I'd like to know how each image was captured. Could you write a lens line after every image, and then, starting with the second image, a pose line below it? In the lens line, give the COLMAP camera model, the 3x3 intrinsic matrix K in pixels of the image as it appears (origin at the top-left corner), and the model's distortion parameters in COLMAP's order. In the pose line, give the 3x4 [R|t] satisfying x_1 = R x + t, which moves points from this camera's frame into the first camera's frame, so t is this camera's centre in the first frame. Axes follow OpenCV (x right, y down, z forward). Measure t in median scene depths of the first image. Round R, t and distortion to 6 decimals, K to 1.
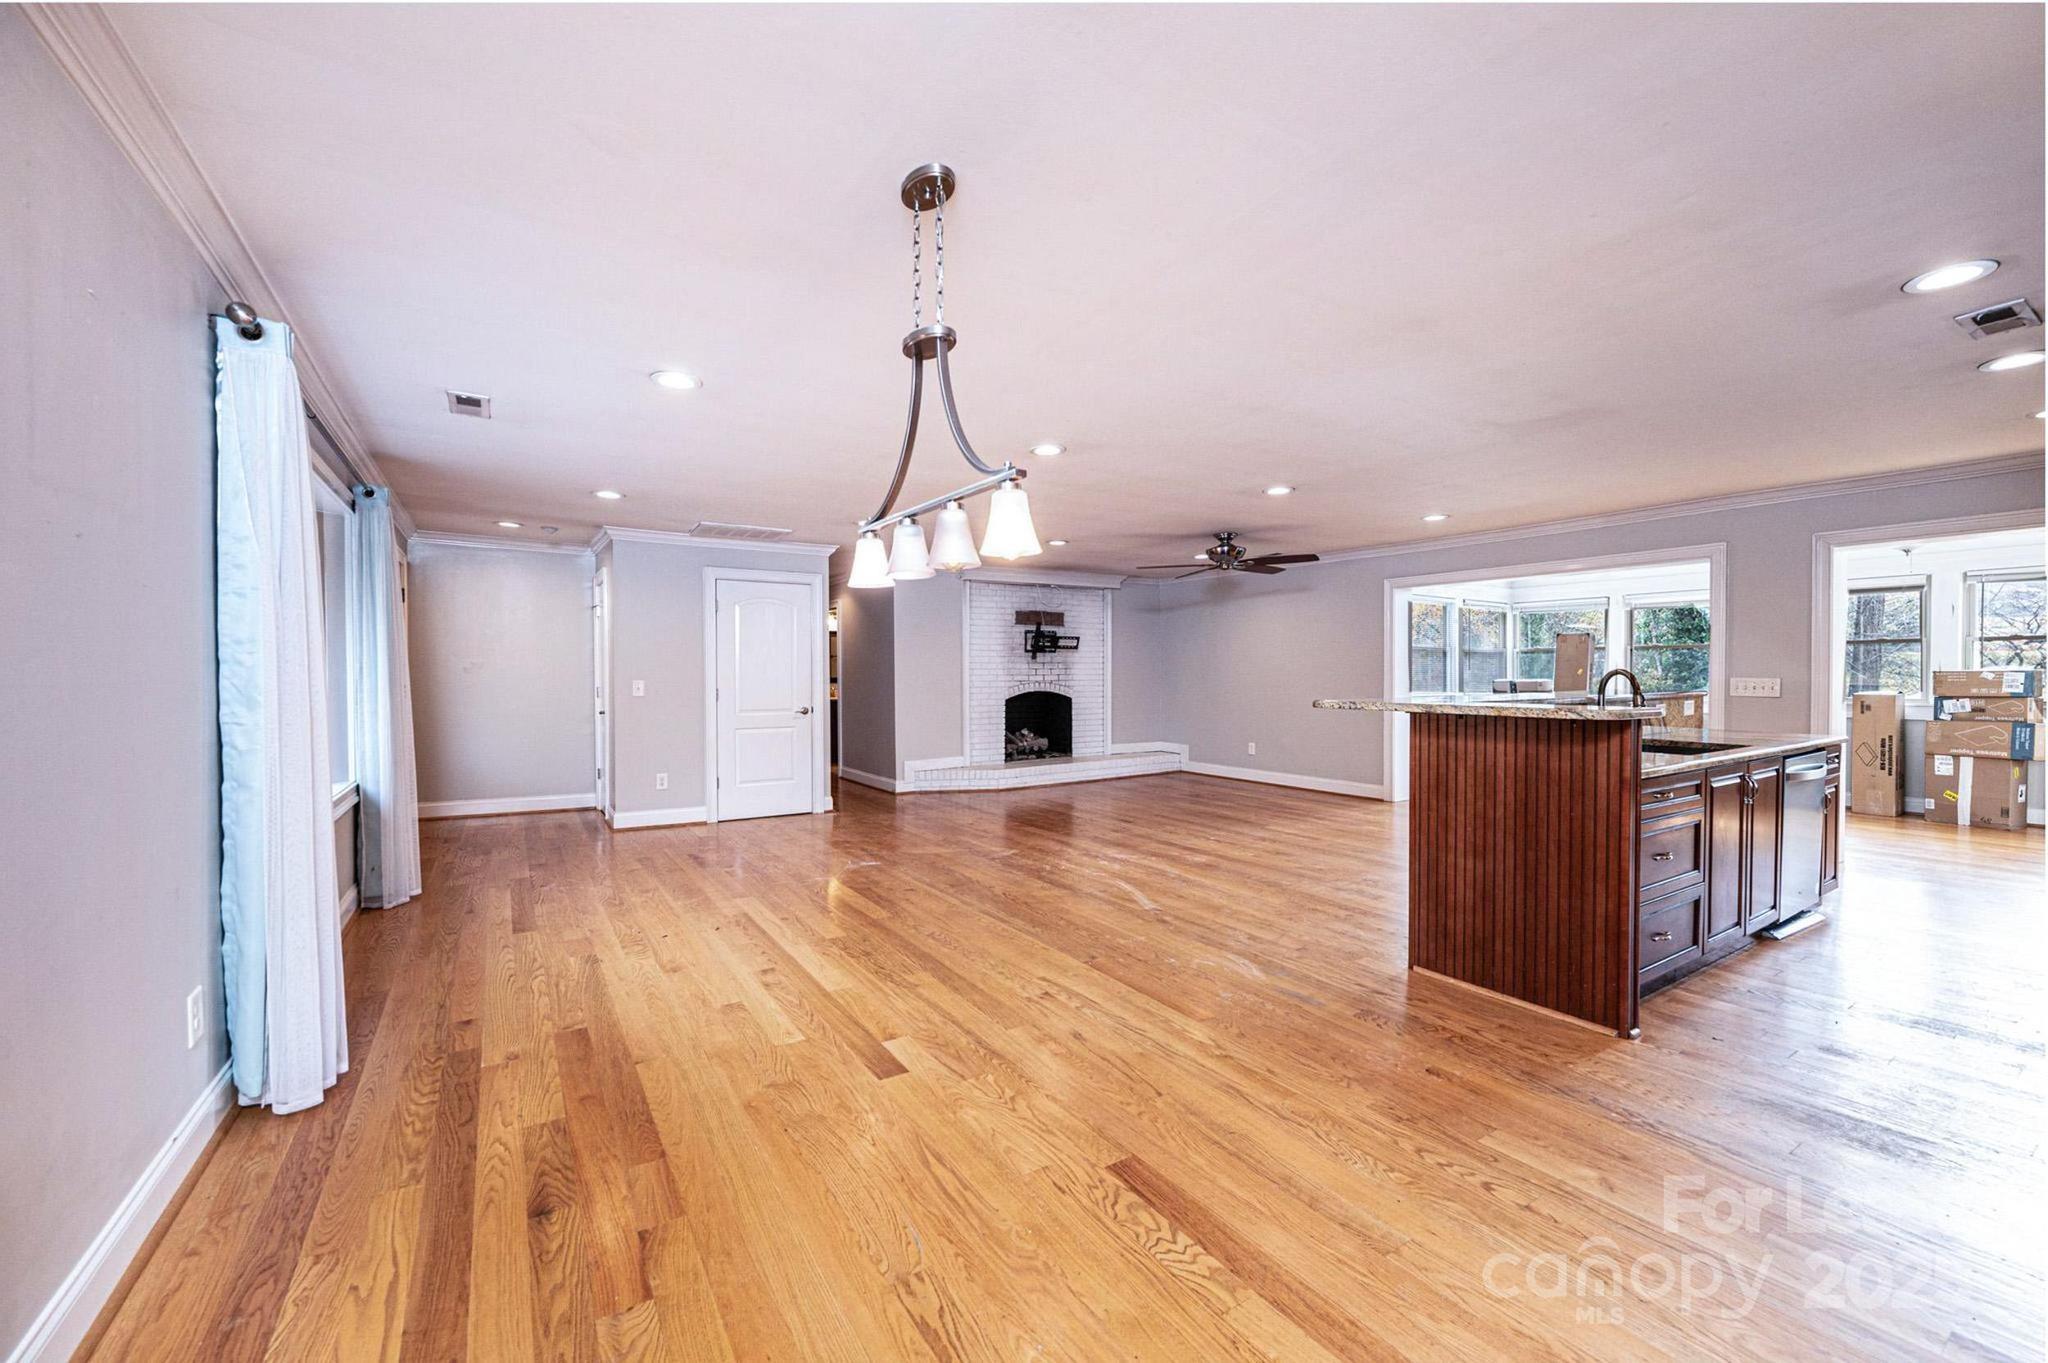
lens RADIAL K [[813.4, 0, 1024.0], [0, 813.4, 681.5], [0, 0, 1]] dist [-0.000549, 0.000298]
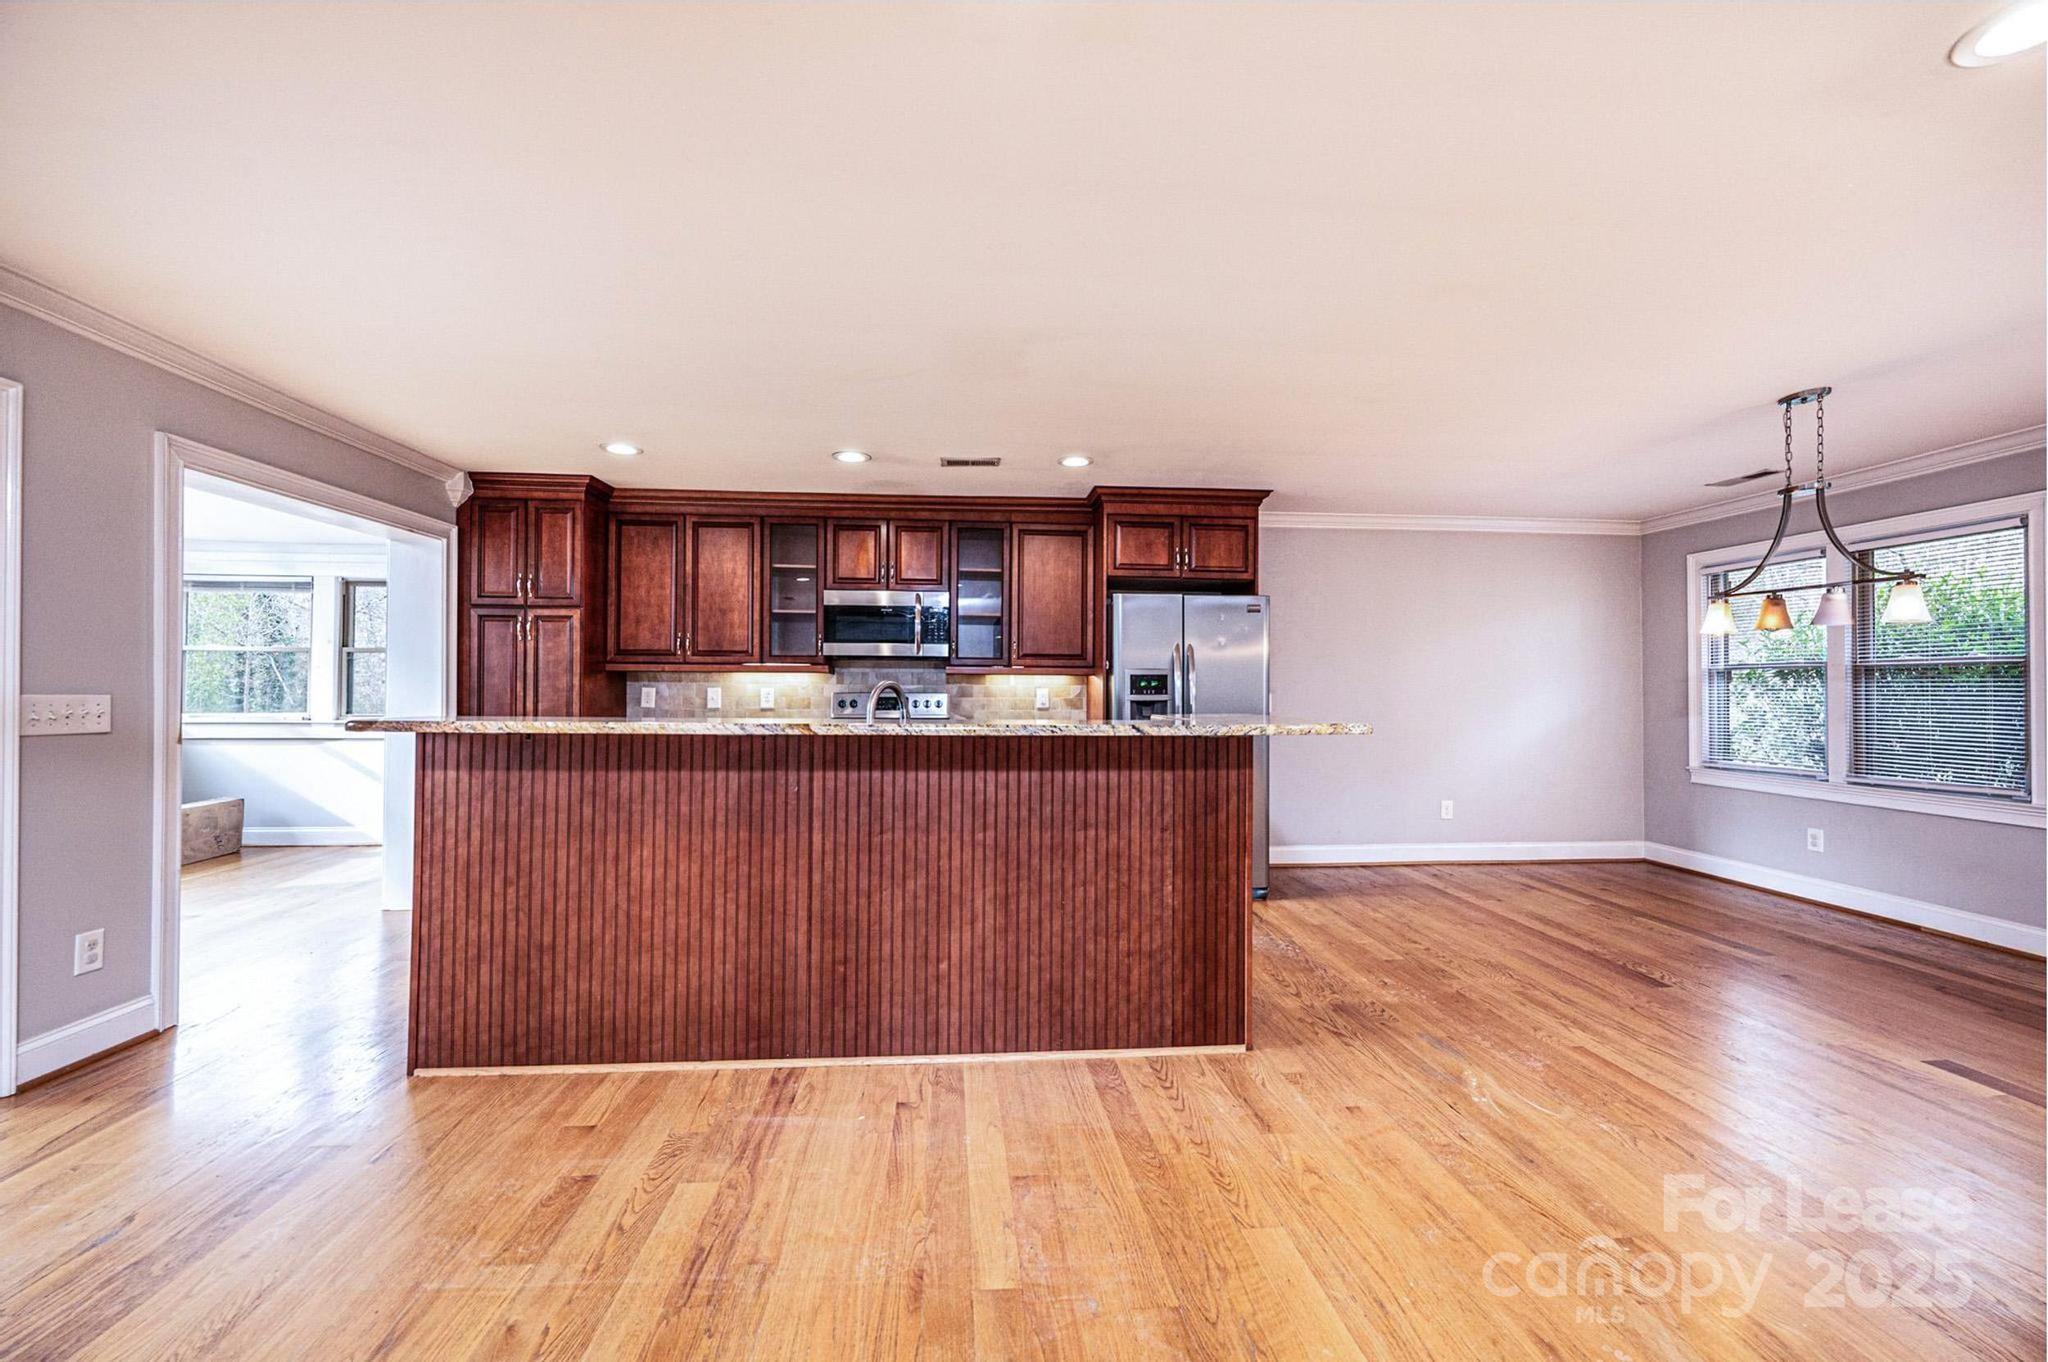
lens RADIAL K [[813.4, 0, 1024.0], [0, 813.4, 681.0], [0, 0, 1]] dist [-0.000549, 0.000298]
pose [[-0.885560, 0.006791, 0.464475, 0.355542], [0.006892, 0.999975, -0.001481, -0.022311], [-0.464473, 0.001889, -0.885585, 2.206952]]
